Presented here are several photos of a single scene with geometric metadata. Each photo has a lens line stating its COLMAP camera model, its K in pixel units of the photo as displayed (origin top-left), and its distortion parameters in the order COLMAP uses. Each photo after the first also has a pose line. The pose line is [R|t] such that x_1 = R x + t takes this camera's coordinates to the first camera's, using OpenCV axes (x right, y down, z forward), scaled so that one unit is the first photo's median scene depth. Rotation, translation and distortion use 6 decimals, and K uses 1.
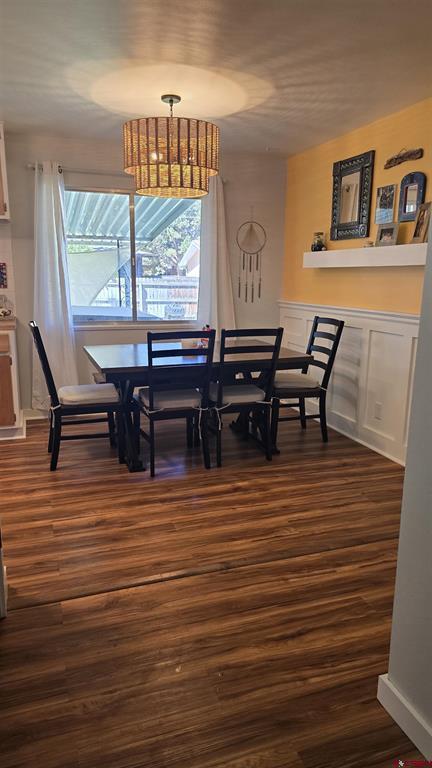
lens RADIAL K [[508.1, 0, 212.7], [0, 508.1, 380.6], [0, 0, 1]] dist [0.080731, -0.094319]
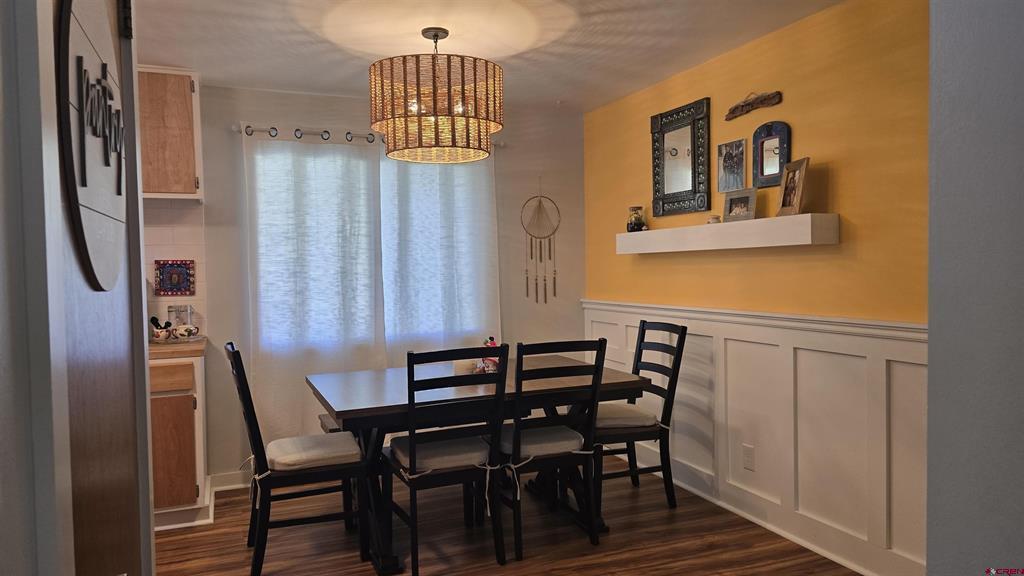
lens RADIAL K [[677.4, 0, 506.9], [0, 677.4, 287.3], [0, 0, 1]] dist [0.080731, -0.094319]
pose [[0.998393, -0.029720, 0.048243, -0.032819], [0.037833, 0.983467, -0.177091, -0.014314], [-0.042182, 0.178632, 0.983011, 0.093482]]
